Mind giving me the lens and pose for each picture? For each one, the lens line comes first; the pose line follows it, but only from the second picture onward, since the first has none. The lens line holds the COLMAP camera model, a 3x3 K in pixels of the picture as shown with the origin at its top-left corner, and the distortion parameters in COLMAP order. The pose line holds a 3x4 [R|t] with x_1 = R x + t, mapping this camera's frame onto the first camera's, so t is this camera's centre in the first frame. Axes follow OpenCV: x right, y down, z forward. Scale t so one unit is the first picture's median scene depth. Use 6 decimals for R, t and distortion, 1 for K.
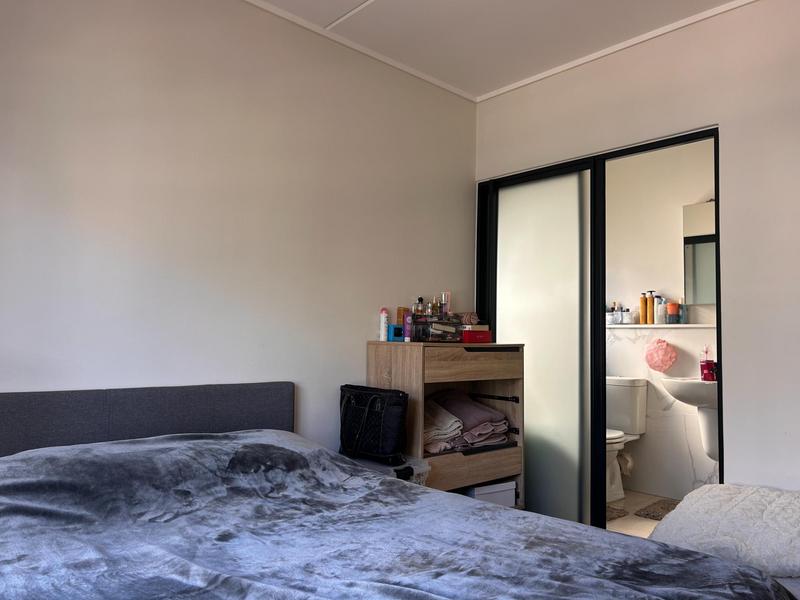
lens RADIAL K [[603.2, 0, 394.4], [0, 603.2, 298.3], [0, 0, 1]] dist [0.036293, -0.038572]
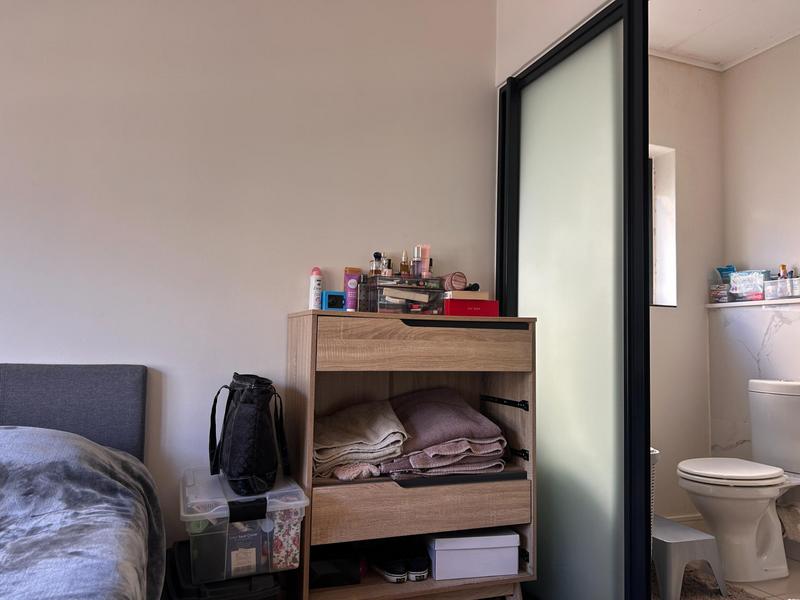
lens RADIAL K [[603.2, 0, 403.6], [0, 603.2, 303.8], [0, 0, 1]] dist [0.036293, -0.038572]
pose [[0.929219, -0.025302, -0.368662, 0.320616], [0.022232, 0.999674, -0.012574, 0.066048], [0.368860, 0.003488, 0.929479, 0.361836]]
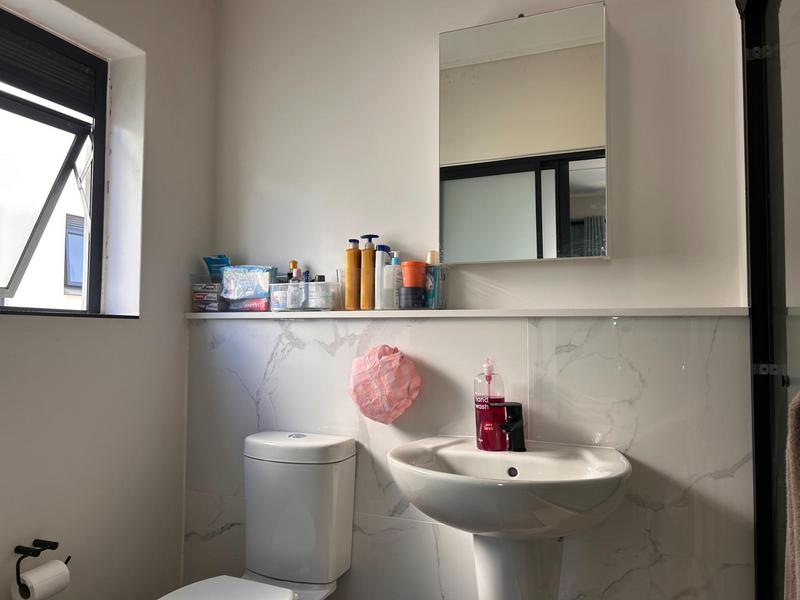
lens RADIAL K [[603.2, 0, 401.7], [0, 603.2, 299.1], [0, 0, 1]] dist [0.036293, -0.038572]
pose [[0.907914, 0.007191, 0.419094, 0.353397], [-0.015155, 0.999762, 0.015678, 0.037202], [-0.418882, -0.020586, 0.907807, 0.800533]]
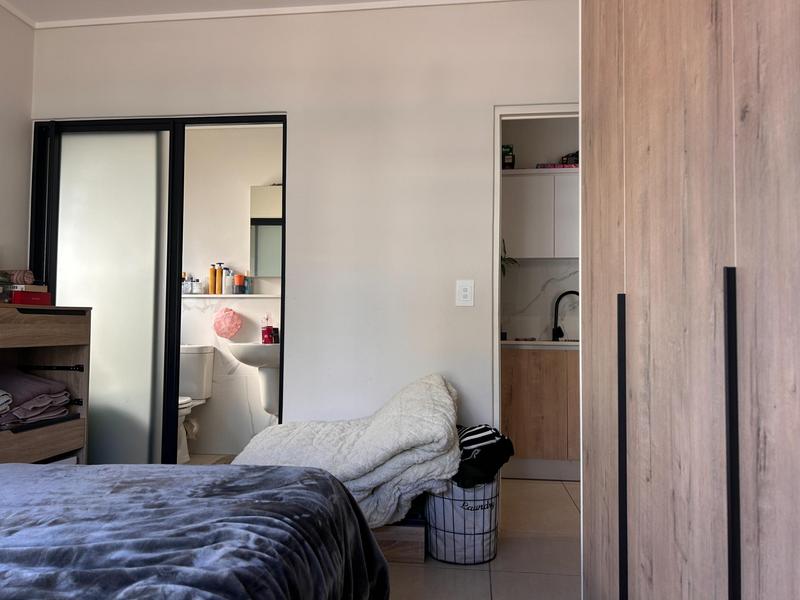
lens RADIAL K [[603.2, 0, 405.9], [0, 603.2, 300.8], [0, 0, 1]] dist [0.036293, -0.038572]
pose [[0.753881, 0.015753, 0.656822, -0.031557], [-0.035445, 0.999232, 0.016718, 0.033600], [-0.656054, -0.035884, 0.753861, -0.009754]]
